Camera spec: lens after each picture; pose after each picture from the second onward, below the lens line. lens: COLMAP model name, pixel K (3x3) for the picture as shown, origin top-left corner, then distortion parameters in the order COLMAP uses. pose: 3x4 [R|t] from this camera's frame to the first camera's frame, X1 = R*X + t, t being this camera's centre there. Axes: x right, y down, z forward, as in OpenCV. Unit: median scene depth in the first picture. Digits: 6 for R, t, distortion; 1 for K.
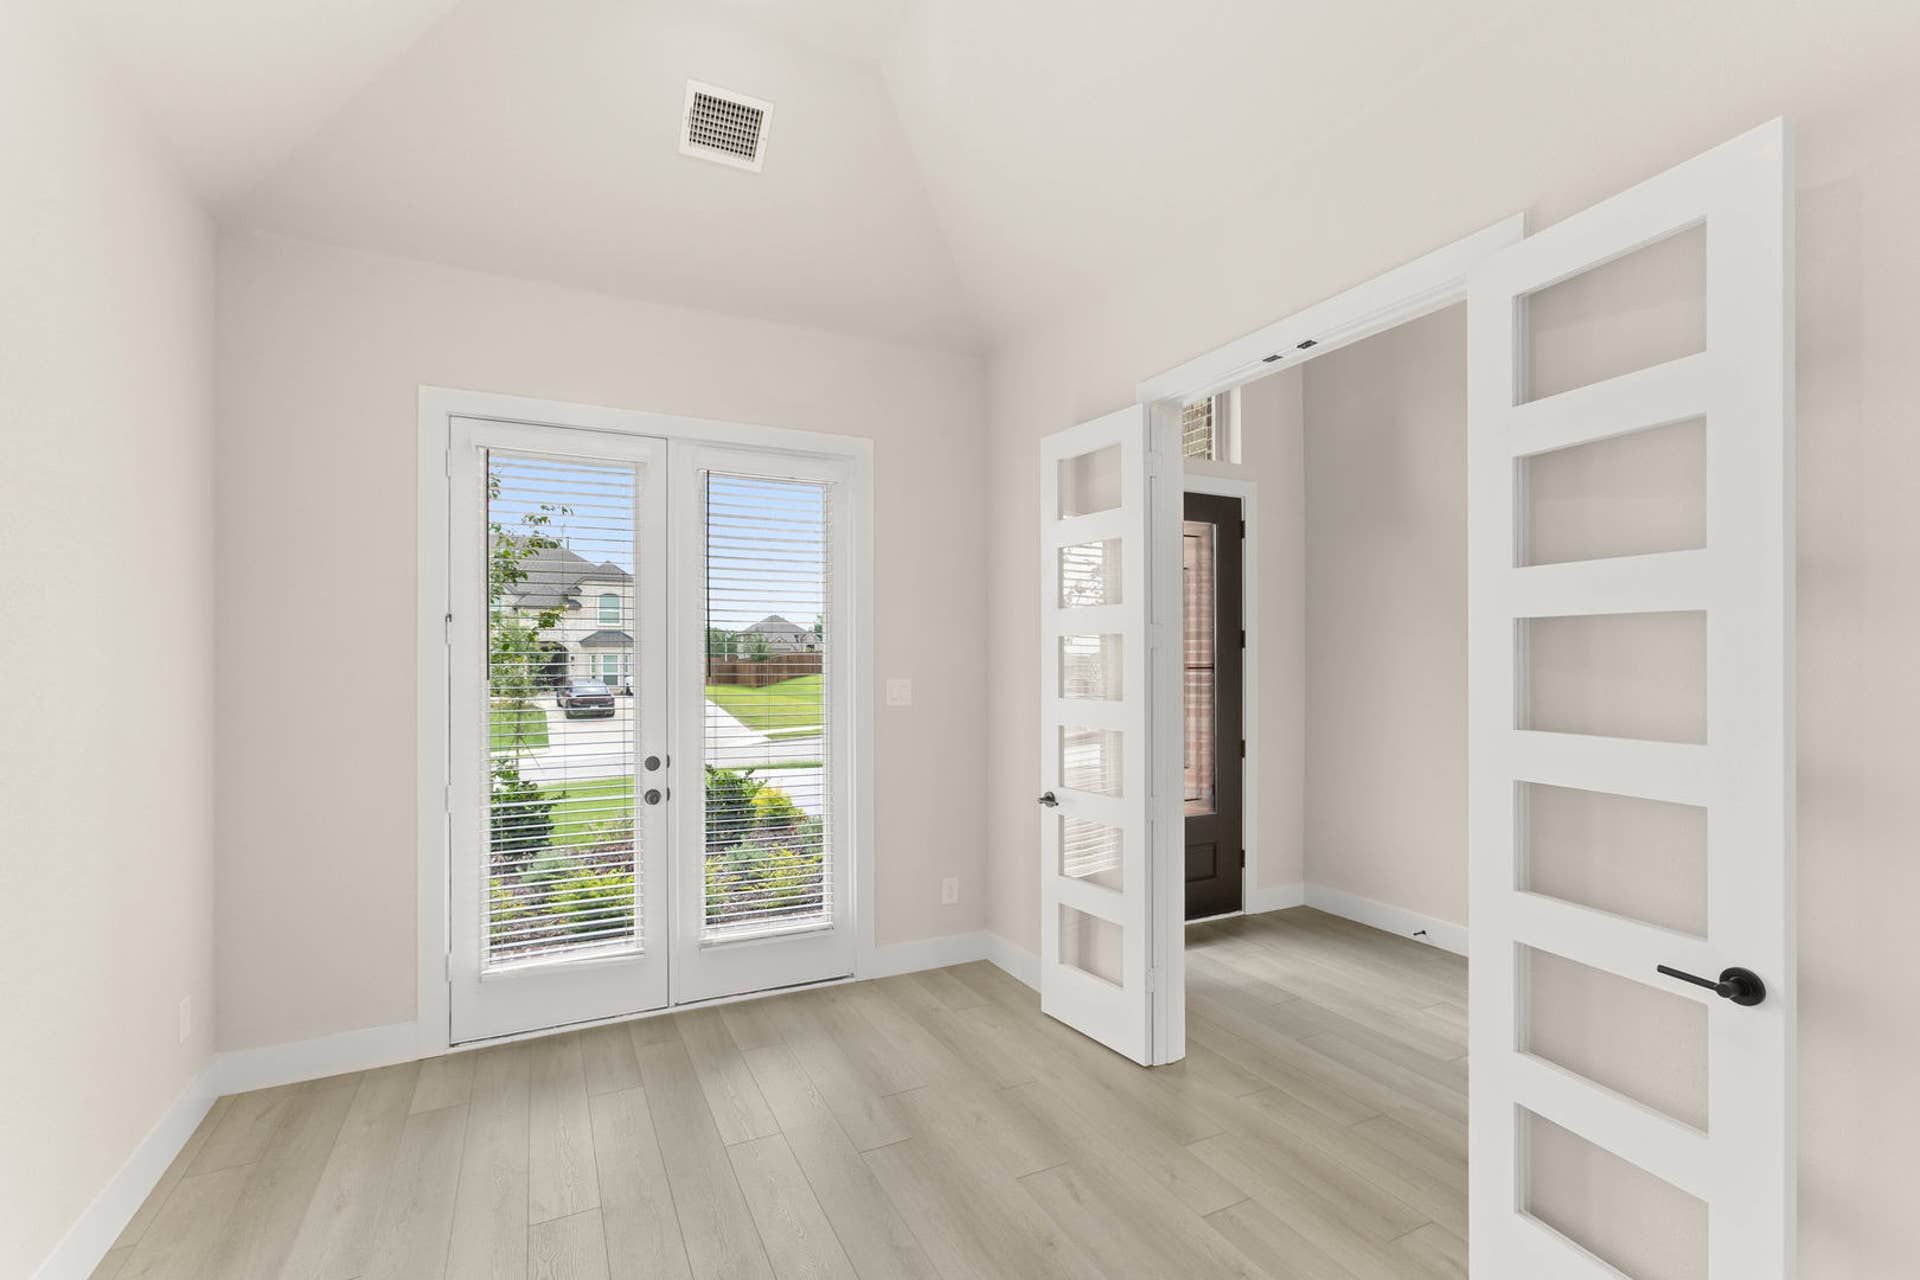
lens RADIAL K [[853.0, 0, 964.7], [0, 853.0, 646.0], [0, 0, 1]] dist [-0.019563, 0.012794]
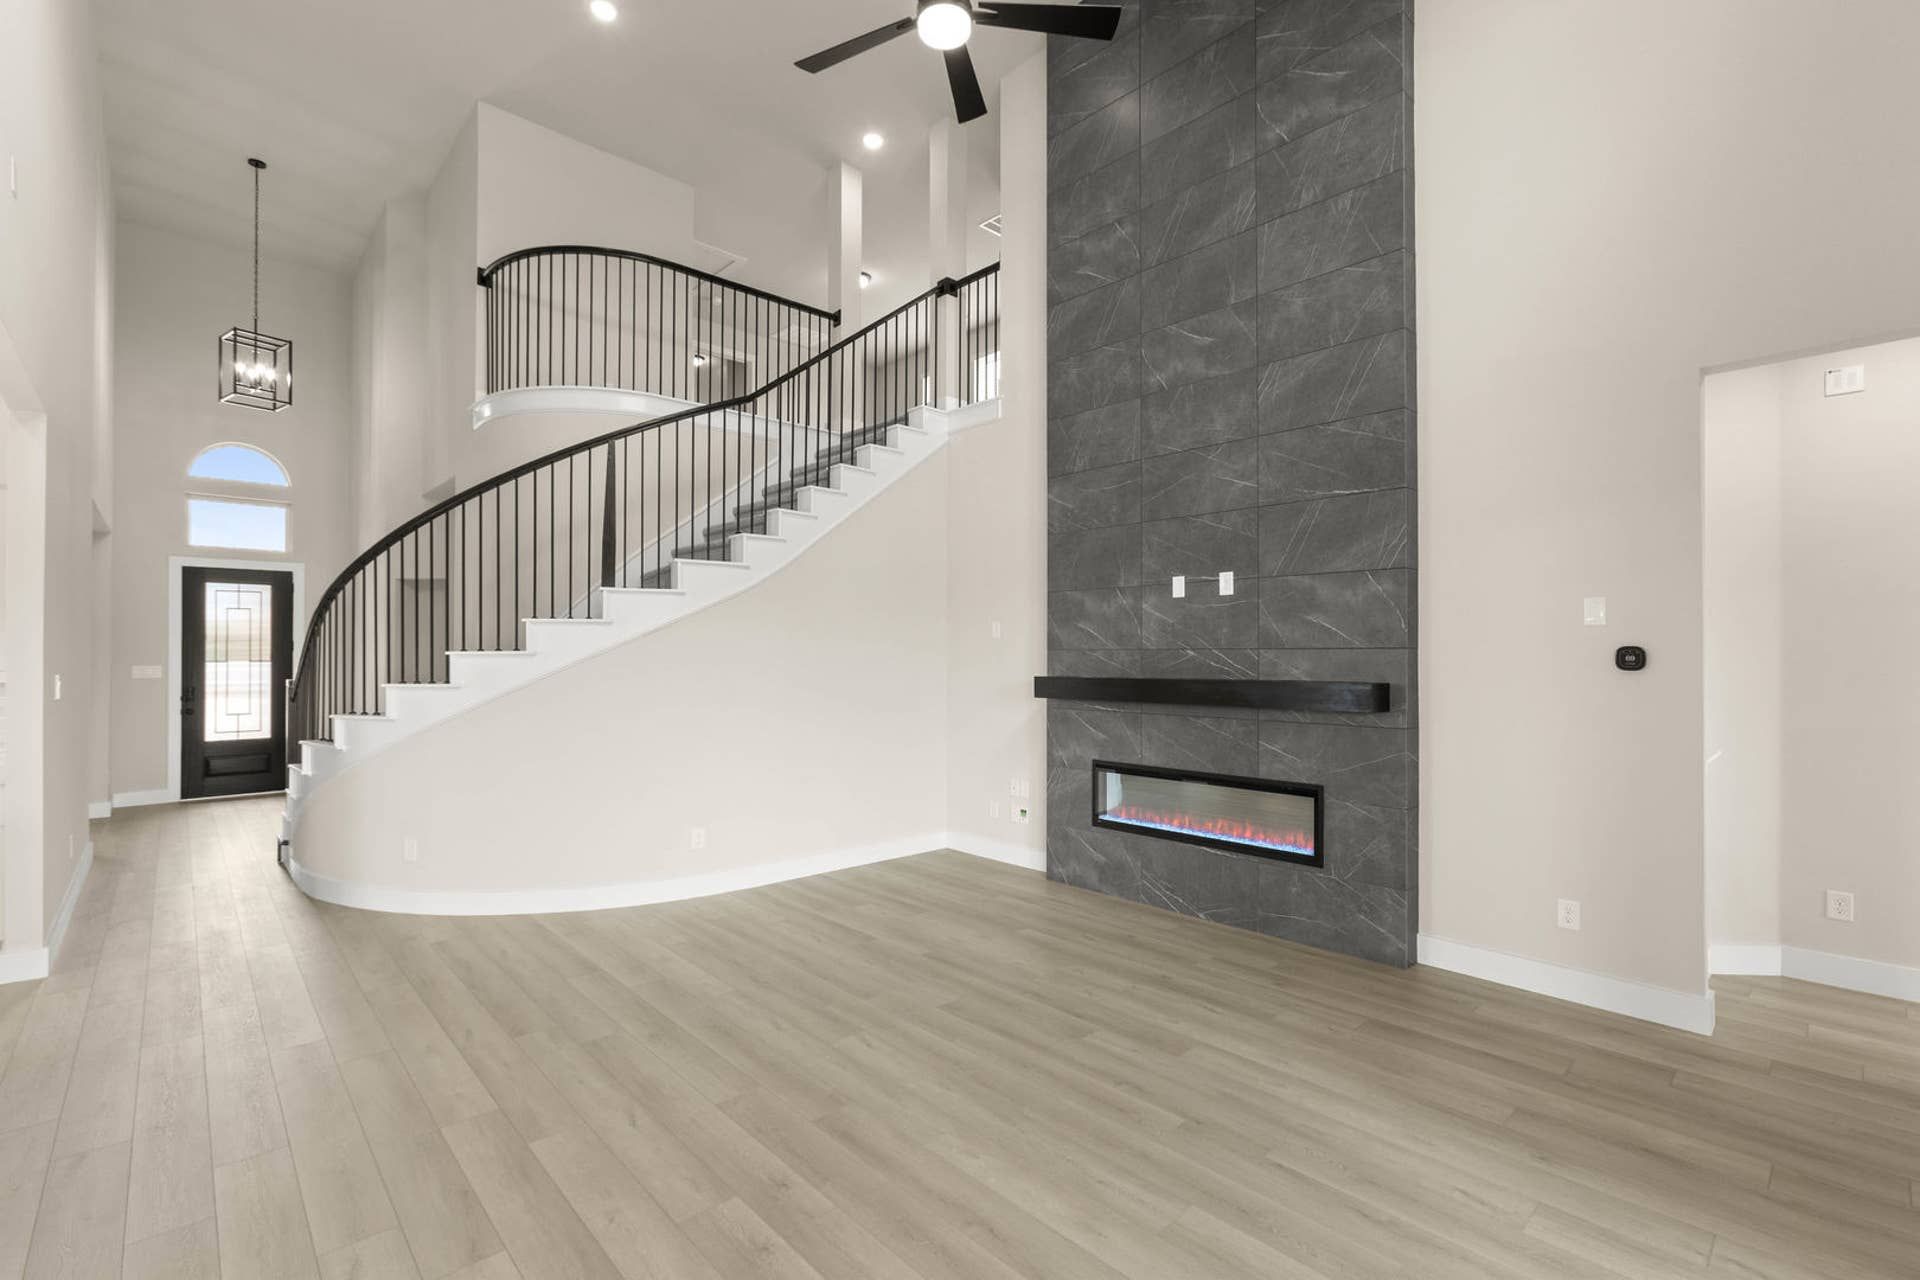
lens RADIAL K [[853.0, 0, 964.7], [0, 853.0, 646.0], [0, 0, 1]] dist [-0.019563, 0.012794]
pose [[0.960893, 0.003622, 0.276895, 1.635611], [-0.002173, 0.999982, -0.005542, -0.005538], [-0.276910, 0.004723, 0.960884, -1.593402]]
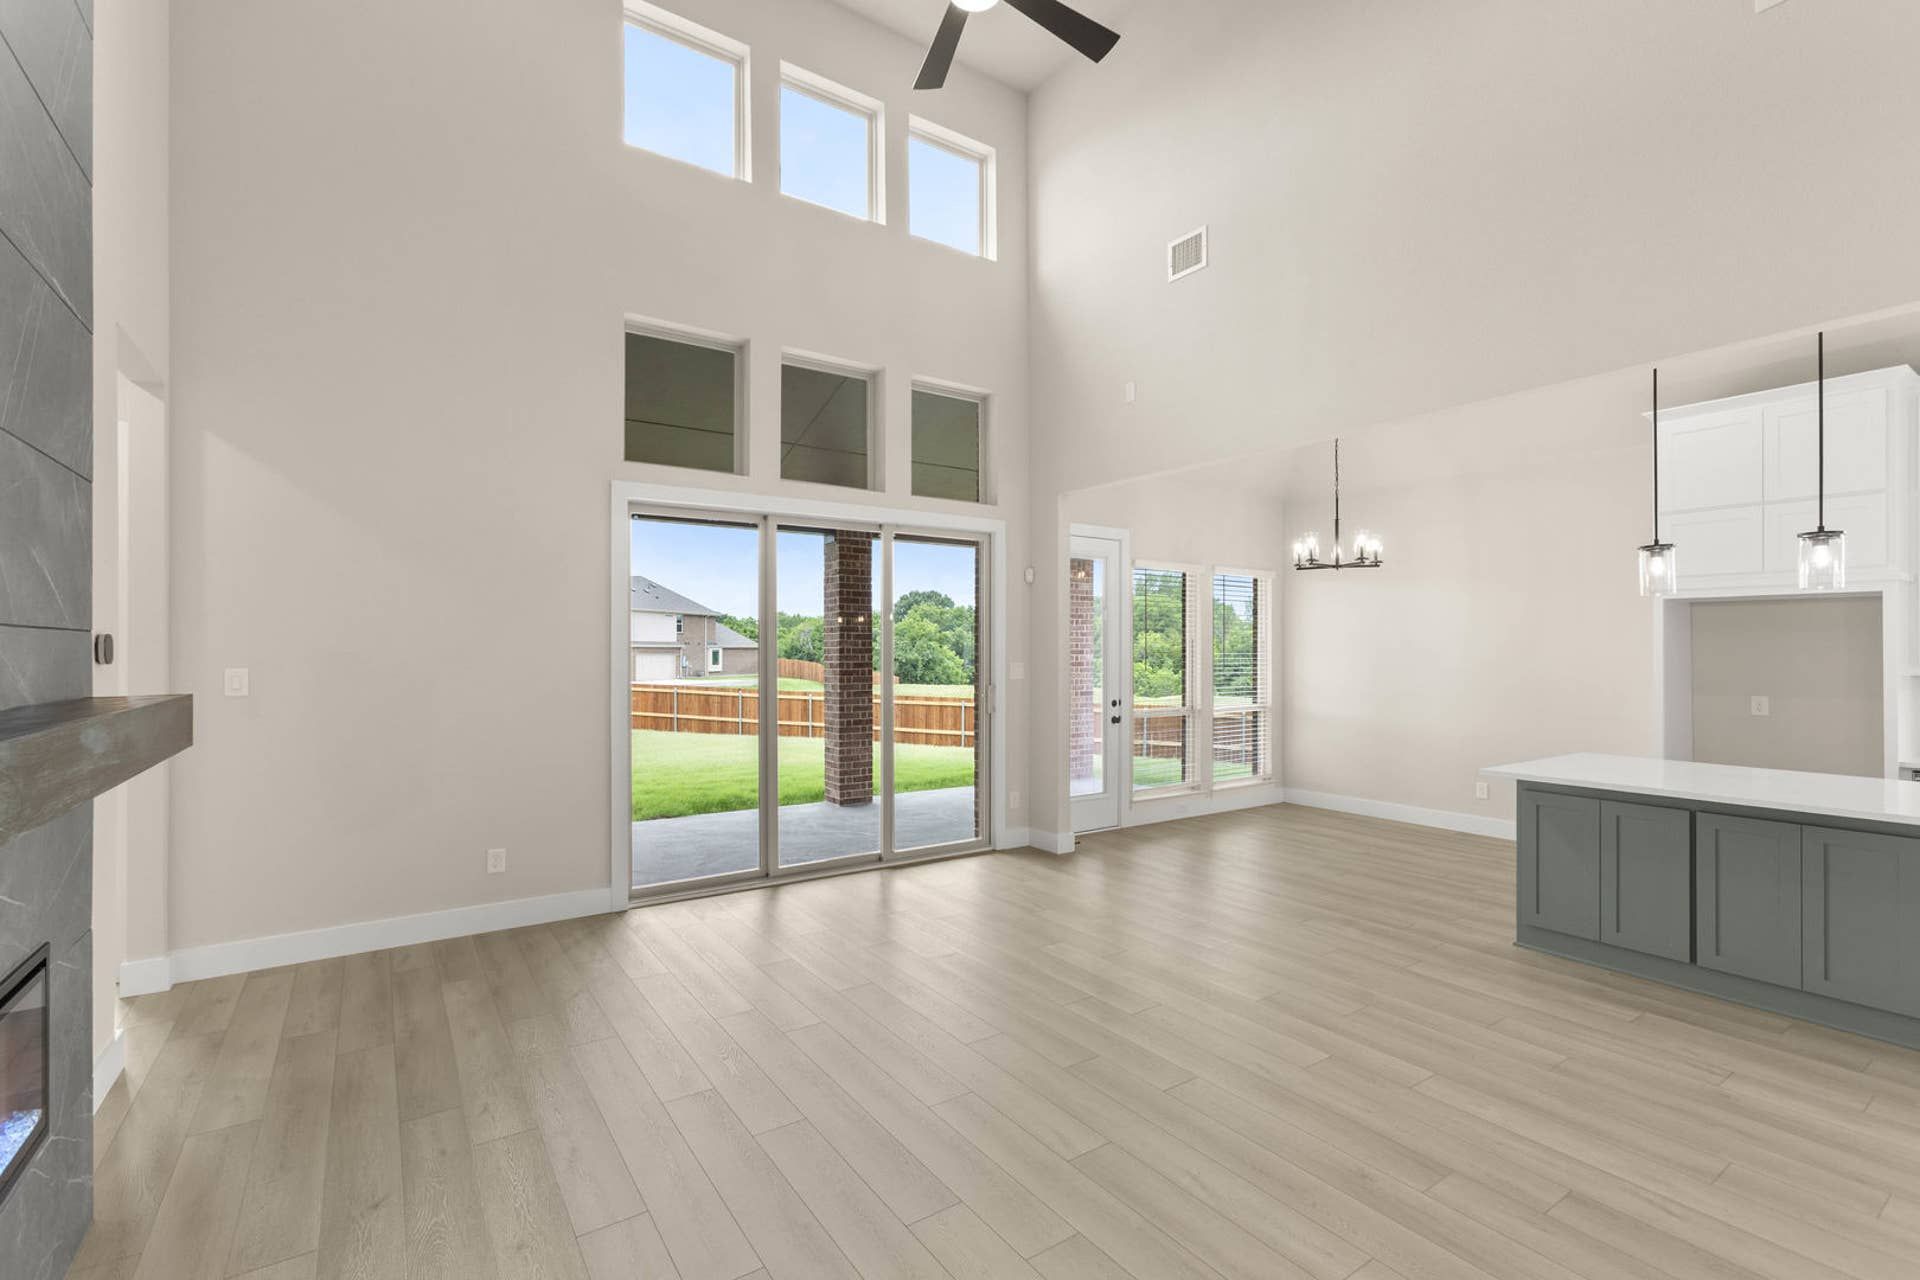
lens RADIAL K [[853.0, 0, 964.7], [0, 853.0, 646.0], [0, 0, 1]] dist [-0.019563, 0.012794]
pose [[-0.991340, -0.001341, -0.131313, 1.950570], [-0.000112, 0.999956, -0.009364, 0.007313], [0.131320, -0.009268, -0.991297, -0.055122]]
